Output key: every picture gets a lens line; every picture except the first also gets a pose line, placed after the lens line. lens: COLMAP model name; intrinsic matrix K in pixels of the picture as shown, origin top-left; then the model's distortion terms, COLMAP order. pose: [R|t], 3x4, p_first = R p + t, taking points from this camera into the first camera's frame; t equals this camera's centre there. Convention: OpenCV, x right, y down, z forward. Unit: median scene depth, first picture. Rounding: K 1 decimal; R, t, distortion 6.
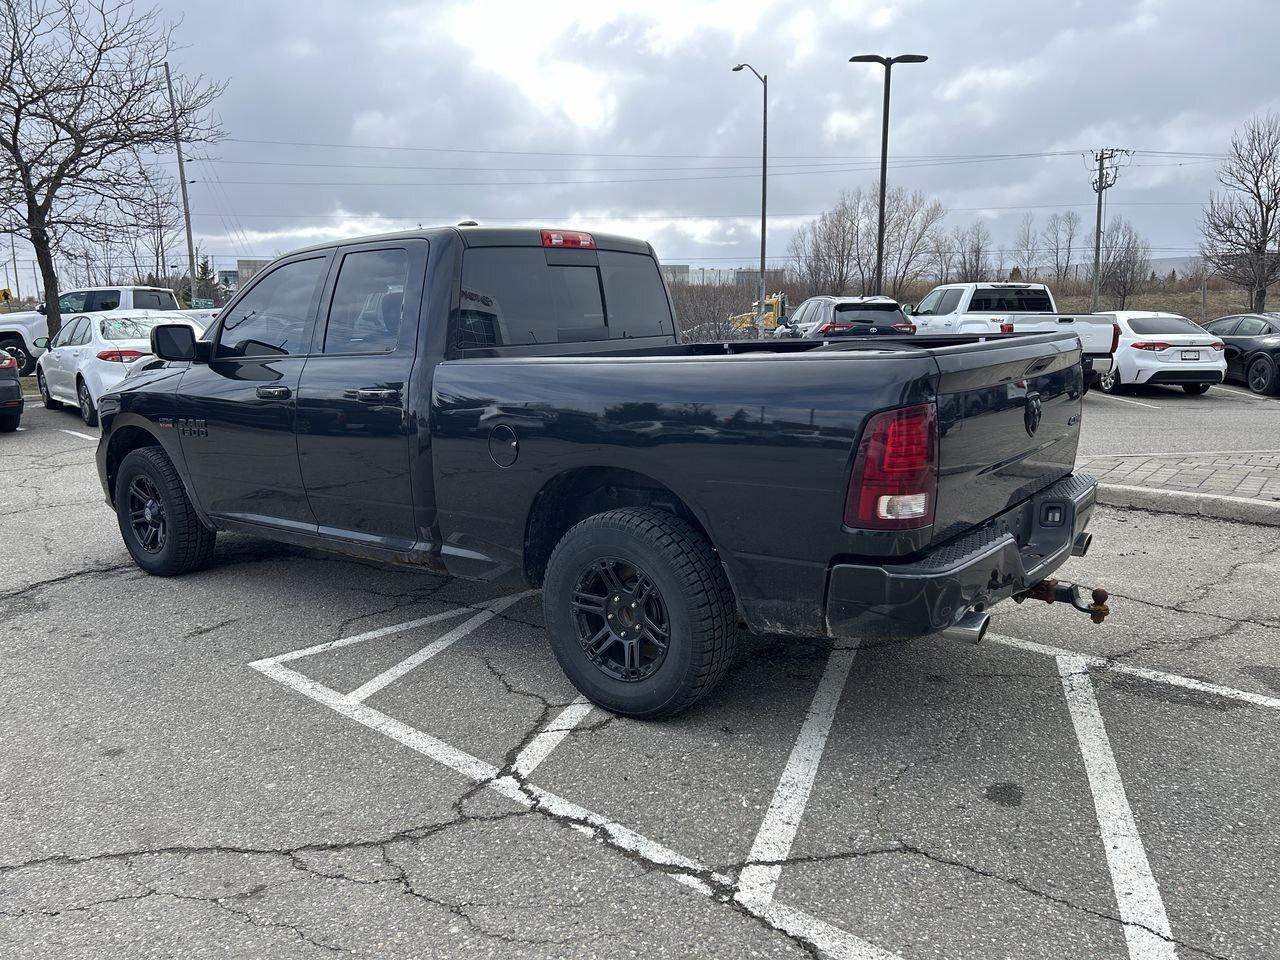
lens RADIAL K [[957.1, 0, 631.1], [0, 957.1, 487.2], [0, 0, 1]] dist [0.059927, -0.060217]
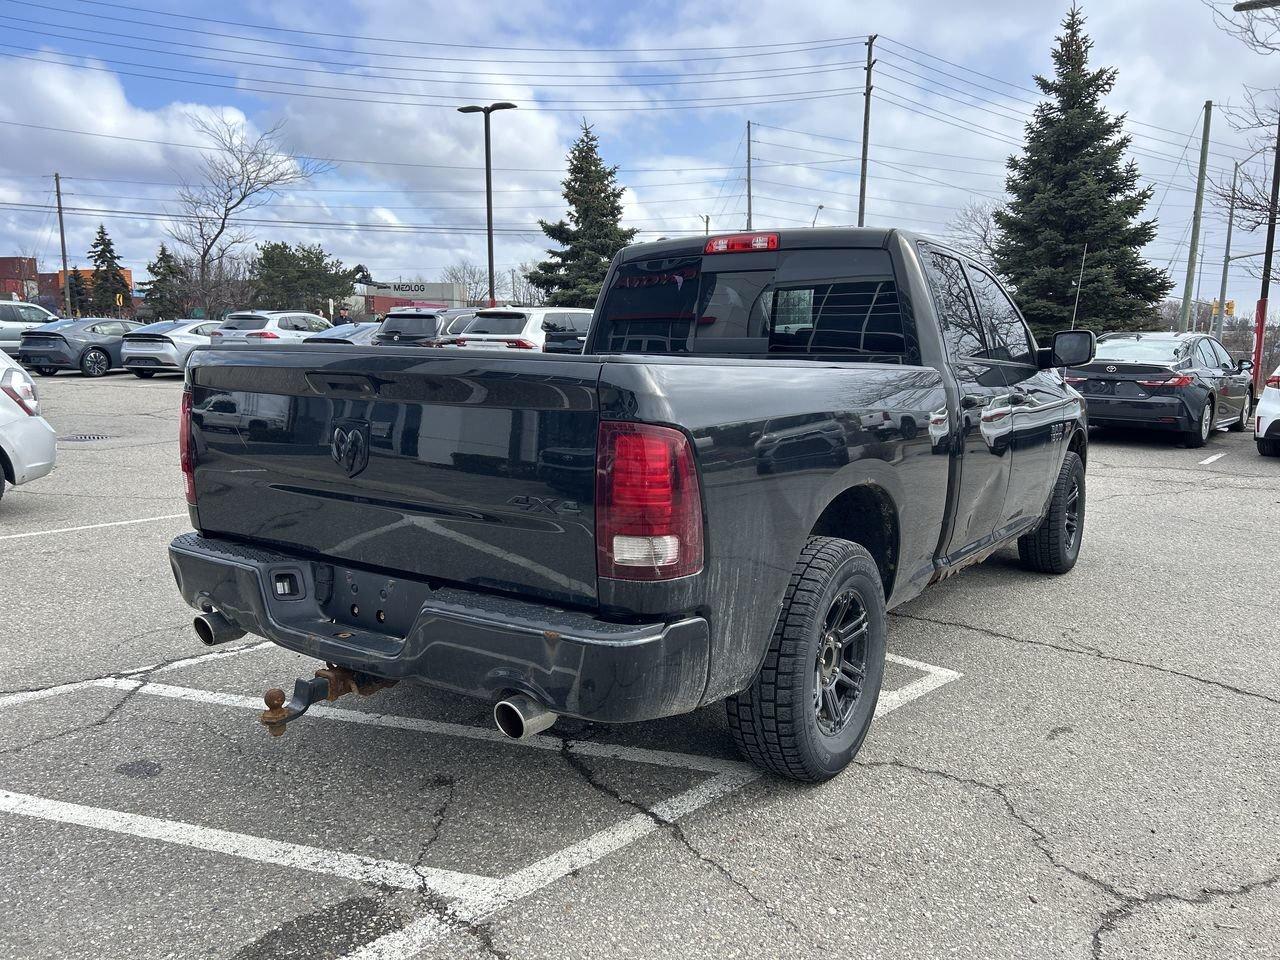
lens RADIAL K [[957.1, 0, 642.0], [0, 957.1, 493.0], [0, 0, 1]] dist [0.059927, -0.060217]
pose [[0.067150, 0.176813, -0.981951, 0.882873], [-0.199196, 0.966735, 0.160452, -0.155927], [0.977656, 0.184827, 0.100137, 0.865043]]
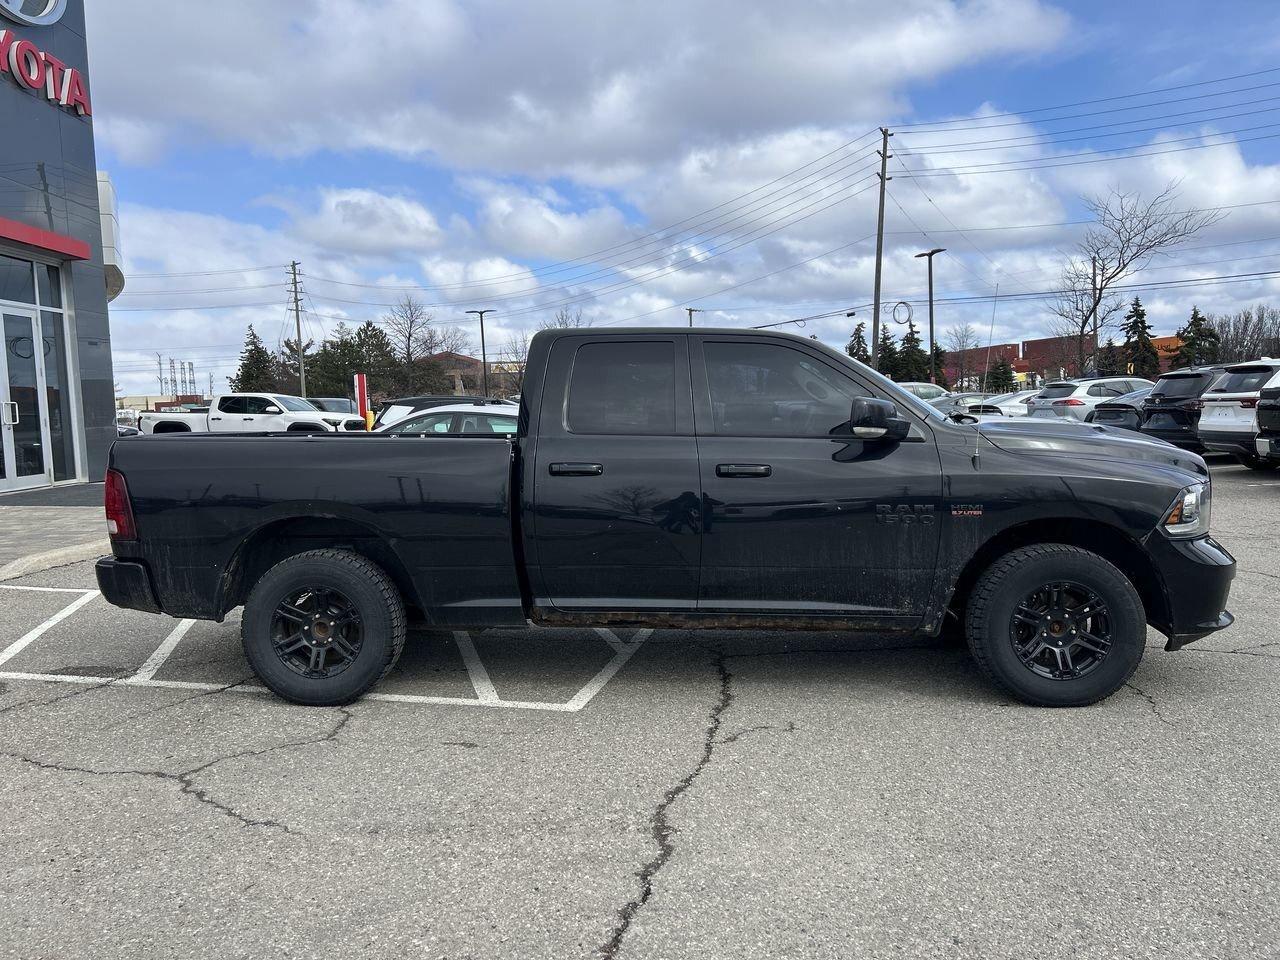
lens RADIAL K [[957.1, 0, 630.9], [0, 957.1, 483.4], [0, 0, 1]] dist [0.059927, -0.060217]
pose [[-0.825185, 0.082296, -0.558836, 0.539561], [-0.063159, 0.969684, 0.236060, -0.382536], [0.561321, 0.230089, -0.794971, 2.068914]]
